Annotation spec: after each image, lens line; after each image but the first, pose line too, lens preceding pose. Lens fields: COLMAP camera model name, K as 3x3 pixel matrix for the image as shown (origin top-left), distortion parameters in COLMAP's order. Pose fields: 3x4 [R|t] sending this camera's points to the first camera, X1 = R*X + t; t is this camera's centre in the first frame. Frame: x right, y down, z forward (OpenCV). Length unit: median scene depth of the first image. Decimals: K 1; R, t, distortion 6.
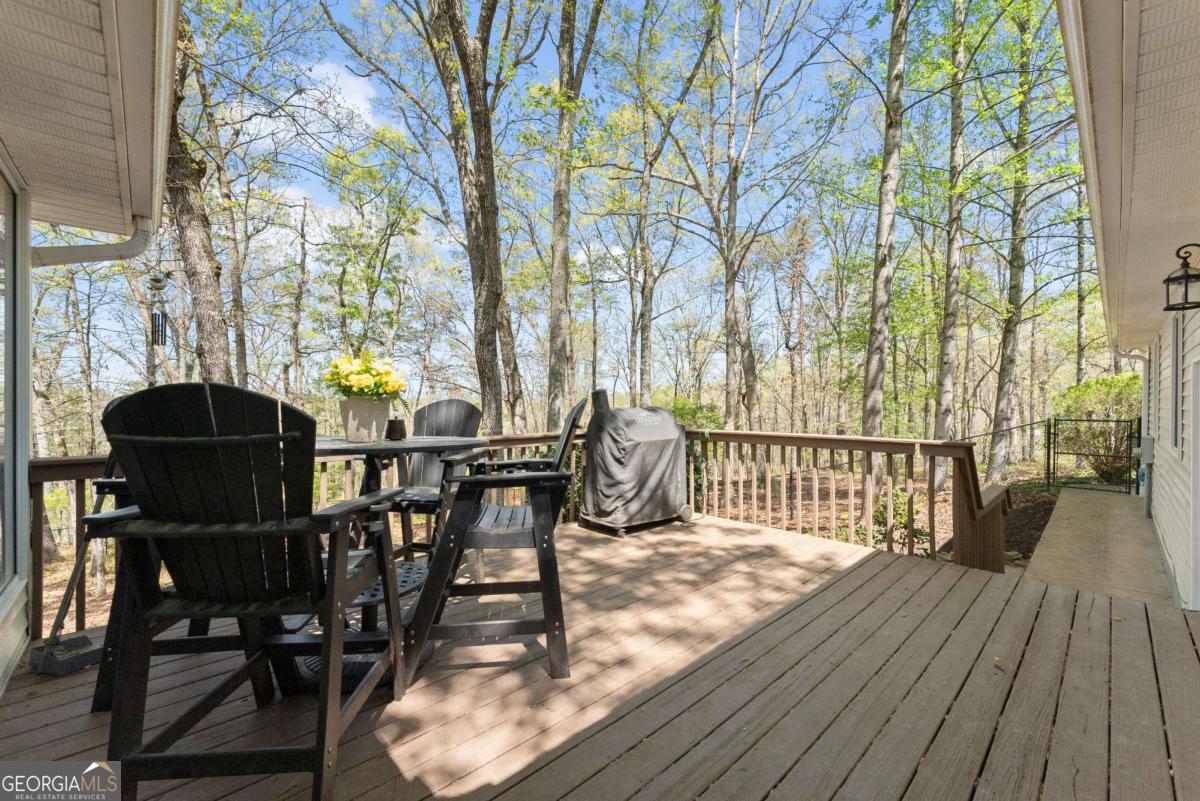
lens RADIAL K [[485.5, 0, 599.6], [0, 485.5, 404.0], [0, 0, 1]] dist [0.001925, -0.000141]
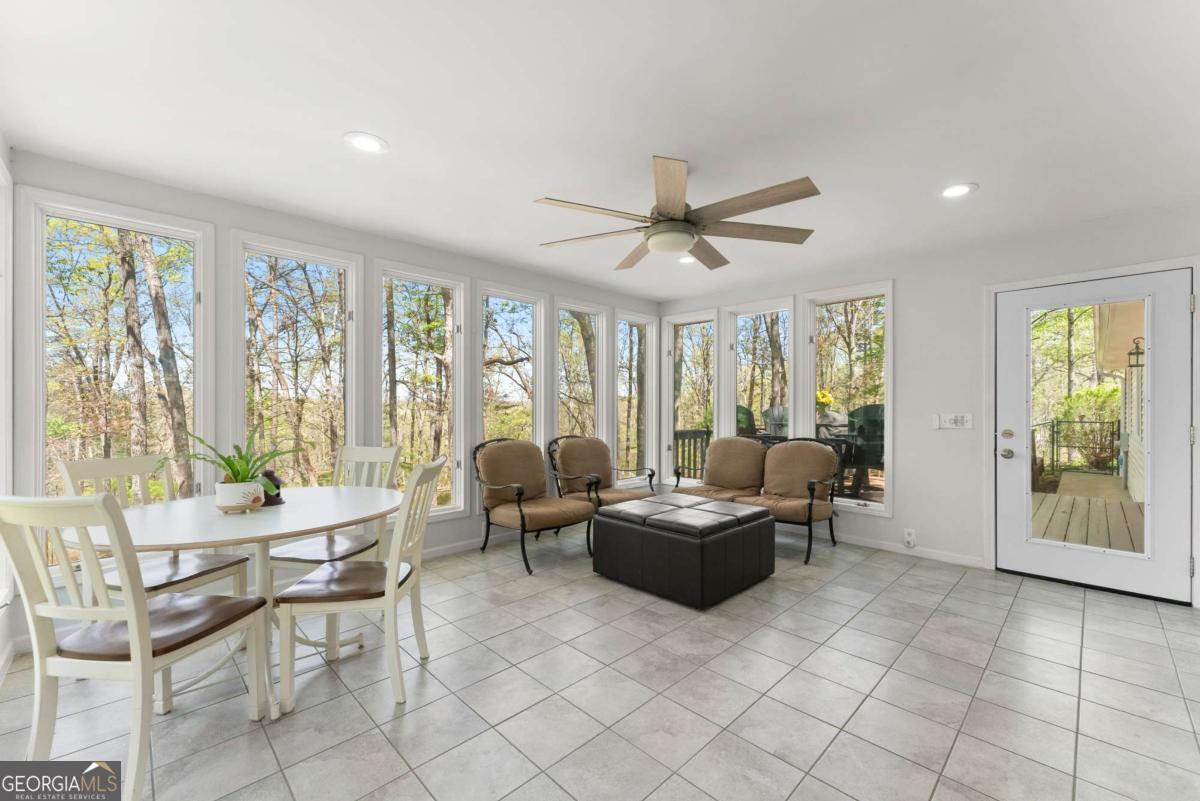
lens RADIAL K [[485.5, 0, 600.3], [0, 485.5, 401.2], [0, 0, 1]] dist [0.001925, -0.000141]
pose [[0.999820, 0.006008, 0.017970, -0.342769], [-0.005741, 0.999873, -0.014861, 0.003620], [-0.018057, 0.014756, 0.999728, -0.314004]]
